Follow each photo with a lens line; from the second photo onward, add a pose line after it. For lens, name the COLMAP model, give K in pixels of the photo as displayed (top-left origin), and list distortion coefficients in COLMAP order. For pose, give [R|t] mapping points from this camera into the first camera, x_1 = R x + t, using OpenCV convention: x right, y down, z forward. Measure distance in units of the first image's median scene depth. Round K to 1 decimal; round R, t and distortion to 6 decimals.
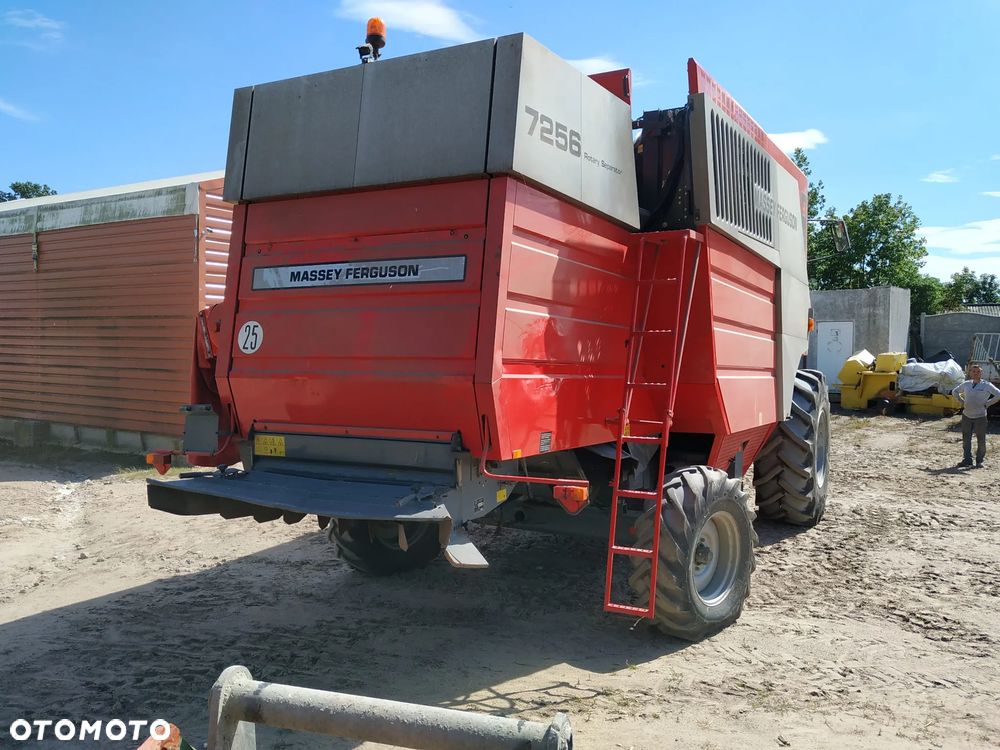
lens RADIAL K [[836.9, 0, 489.0], [0, 836.9, 388.6], [0, 0, 1]] dist [0.040890, -0.070173]
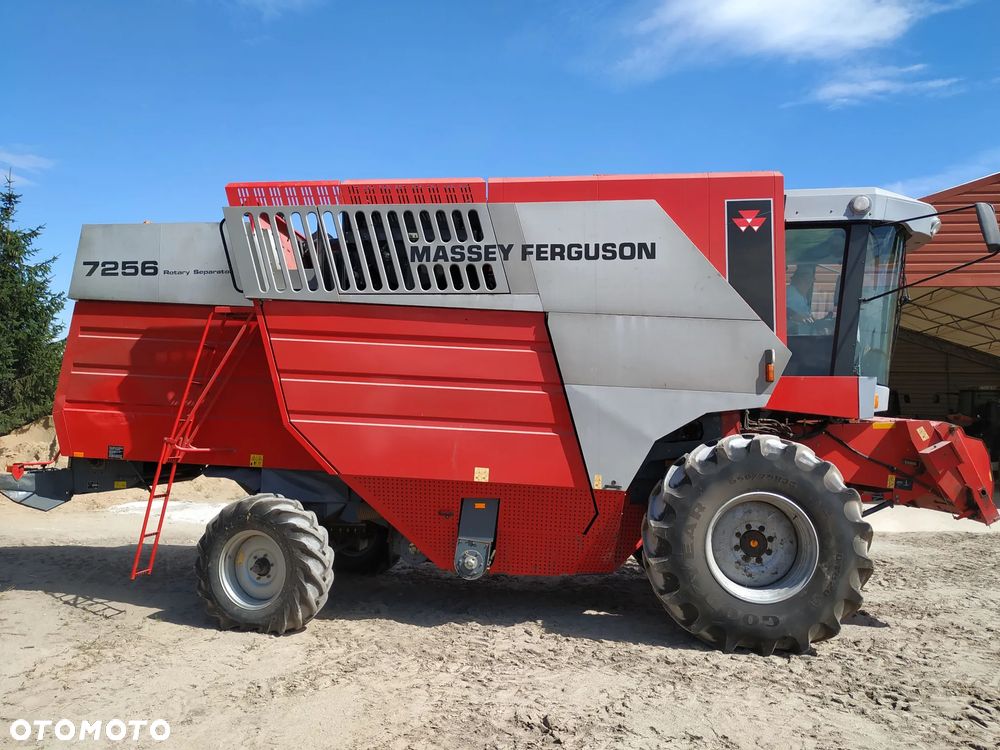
lens RADIAL K [[829.4, 0, 500.0], [0, 829.4, 375.0], [0, 0, 1]] dist [0.089952, -0.146667]
pose [[0.416250, -0.050361, -0.907854, 1.839770], [-0.063921, 0.994374, -0.084468, 0.004748], [0.907000, 0.093191, 0.410689, 0.971302]]
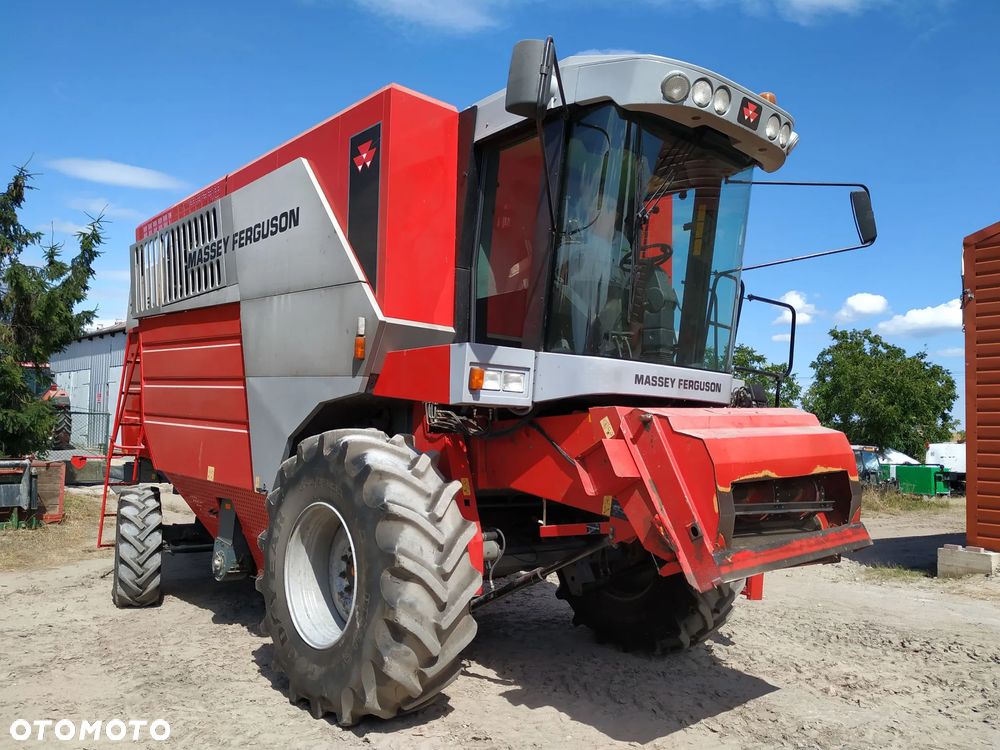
lens RADIAL K [[829.4, 0, 500.0], [0, 829.4, 375.0], [0, 0, 1]] dist [0.089952, -0.146667]
pose [[-0.341207, -0.083222, -0.936297, 1.690540], [-0.075349, 0.995289, -0.061007, -0.060416], [0.936963, 0.049733, -0.345870, 2.504489]]
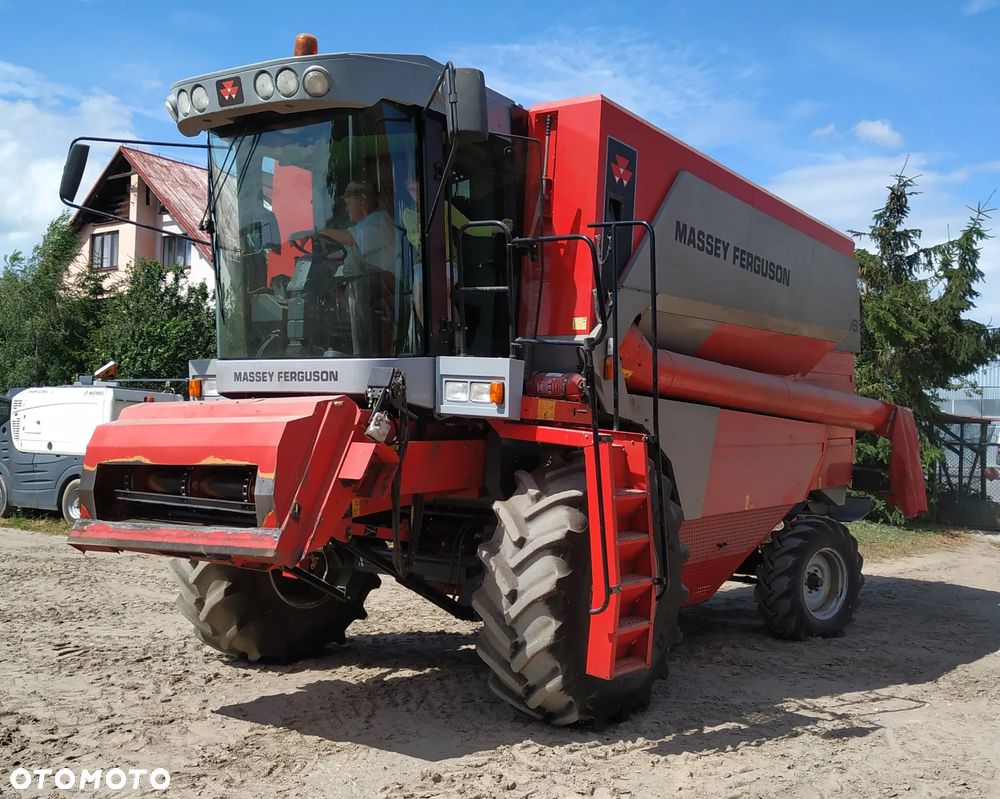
lens RADIAL K [[1102.4, 0, 518.6], [0, 1102.4, 415.5], [0, 0, 1]] dist [0.106607, -0.175601]
pose [[-0.993721, -0.035332, 0.106162, 0.158034], [-0.033031, 0.999182, 0.023348, -0.125889], [-0.106900, 0.019695, -0.994075, 3.697282]]
